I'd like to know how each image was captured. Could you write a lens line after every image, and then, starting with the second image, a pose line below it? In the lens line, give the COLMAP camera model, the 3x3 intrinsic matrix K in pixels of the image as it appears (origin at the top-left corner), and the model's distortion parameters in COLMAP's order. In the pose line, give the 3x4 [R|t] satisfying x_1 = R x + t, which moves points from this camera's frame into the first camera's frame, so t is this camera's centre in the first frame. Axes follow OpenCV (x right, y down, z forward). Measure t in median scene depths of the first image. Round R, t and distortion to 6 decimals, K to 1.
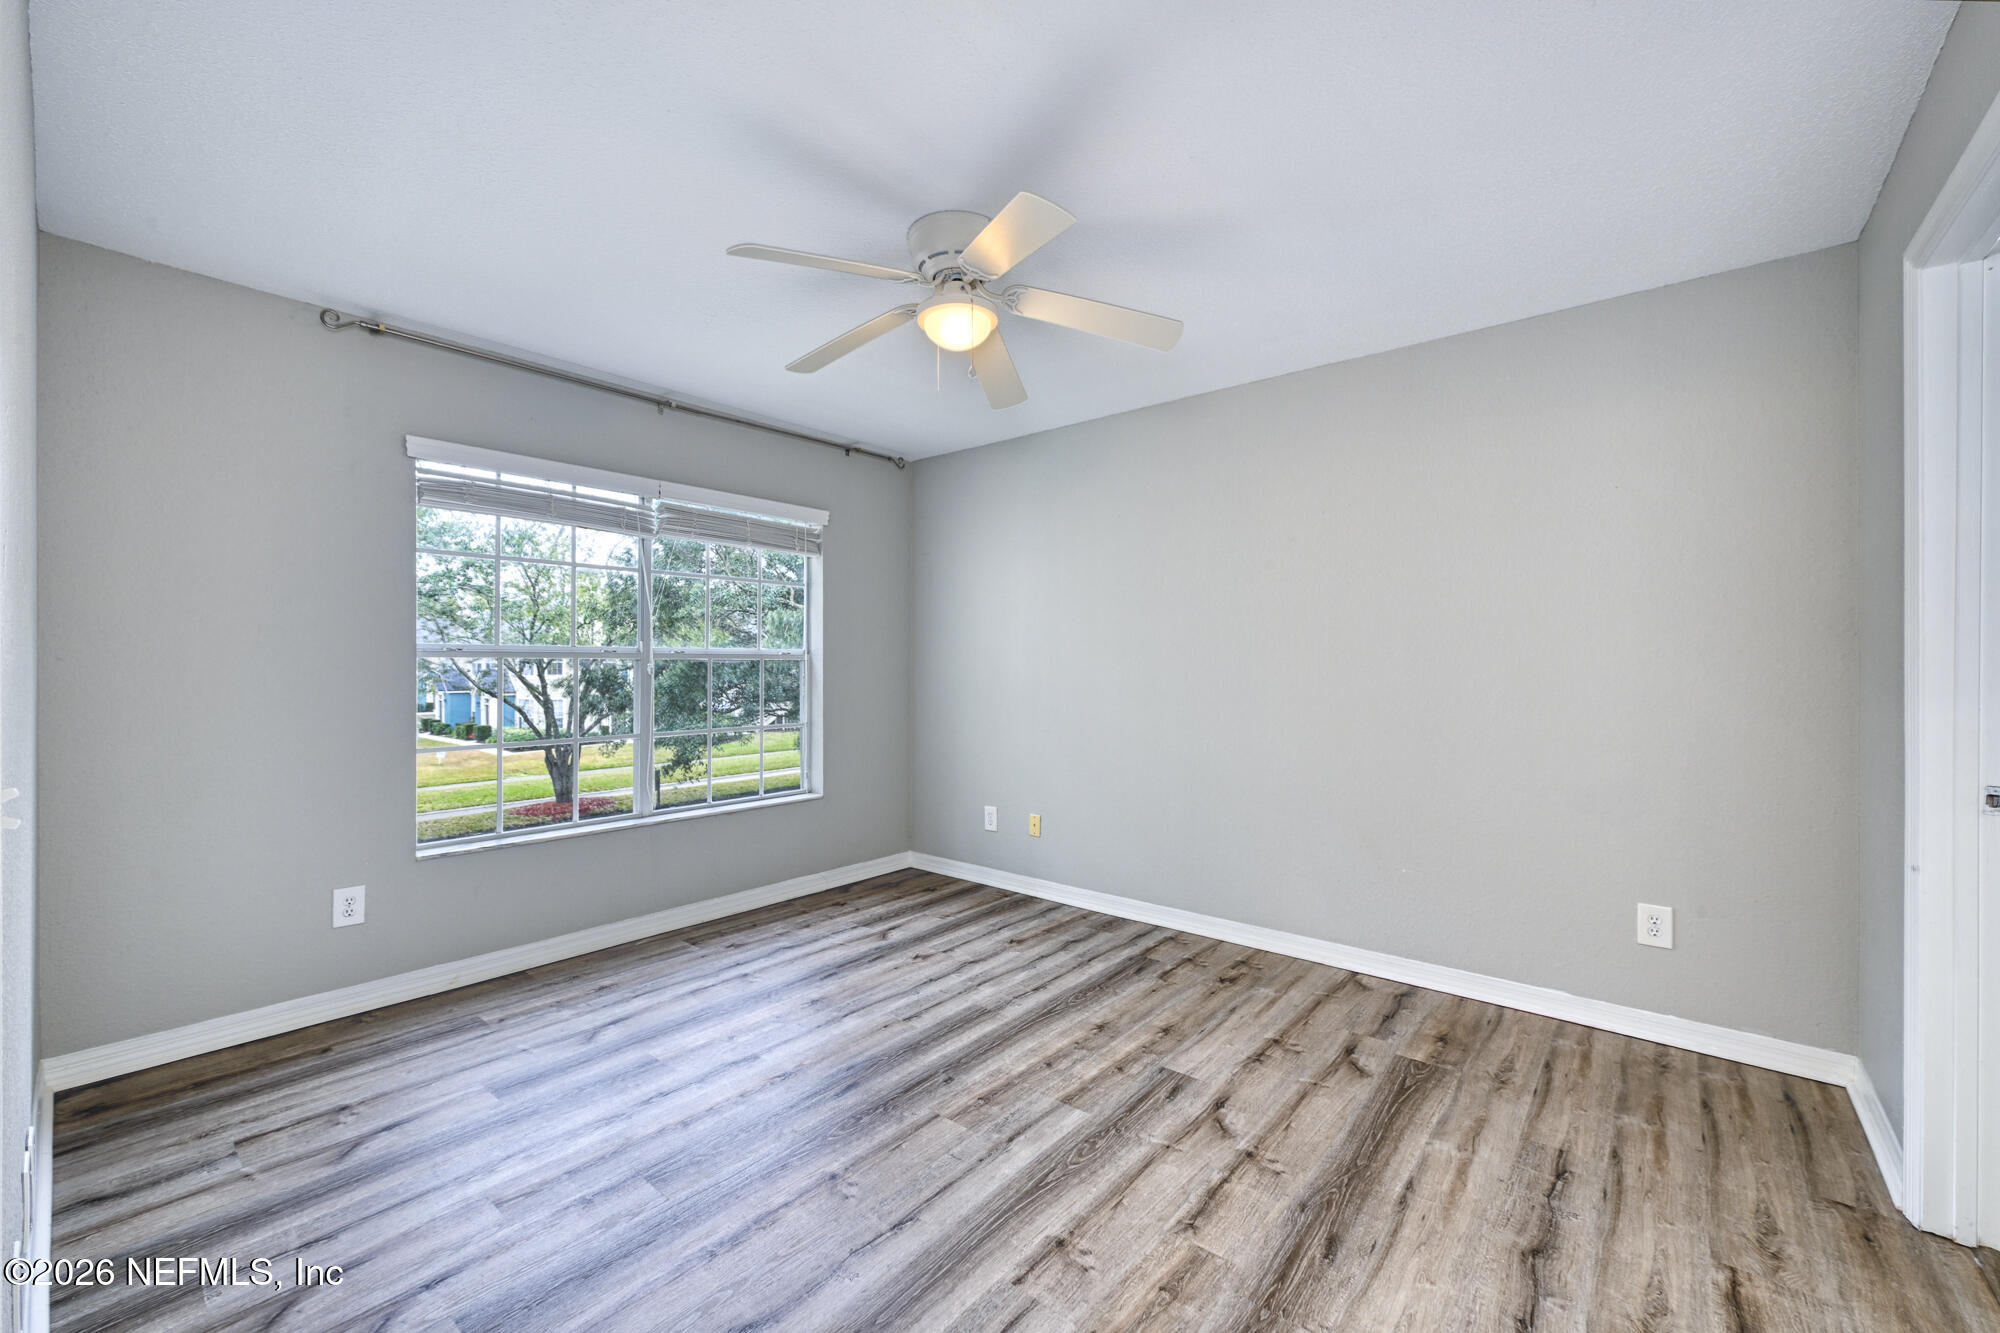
lens RADIAL K [[805.2, 0, 1002.6], [0, 805.2, 662.4], [0, 0, 1]] dist [0.002957, -0.001246]
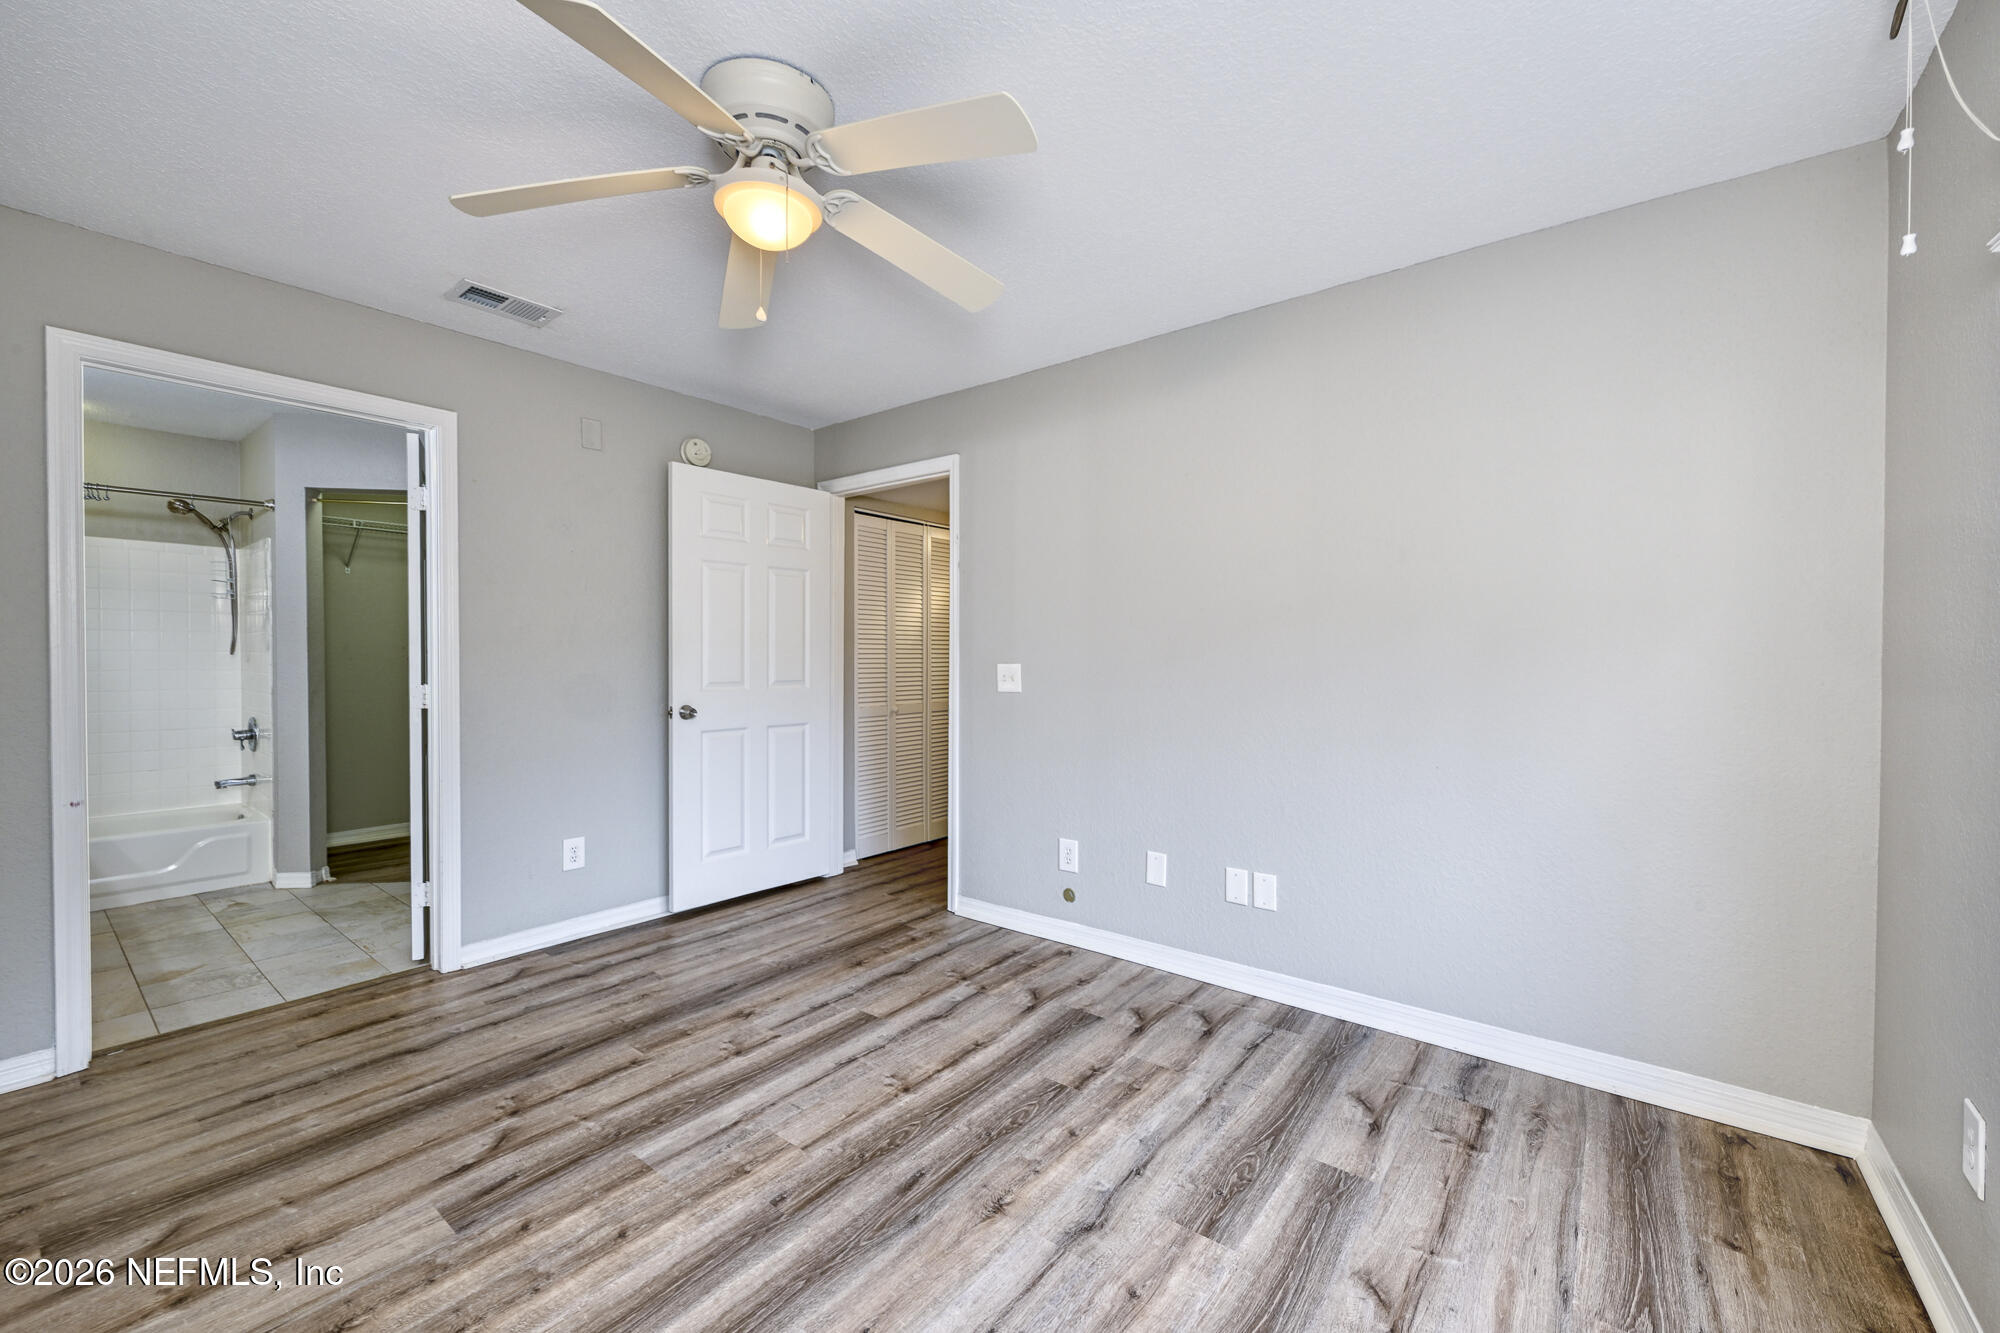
lens RADIAL K [[805.2, 0, 998.5], [0, 805.2, 667.1], [0, 0, 1]] dist [0.002957, -0.001246]
pose [[-0.999485, -0.001897, -0.032026, -0.282315], [-0.002209, 0.999951, 0.009696, 0.015552], [0.032006, 0.009761, -0.999440, 2.002098]]
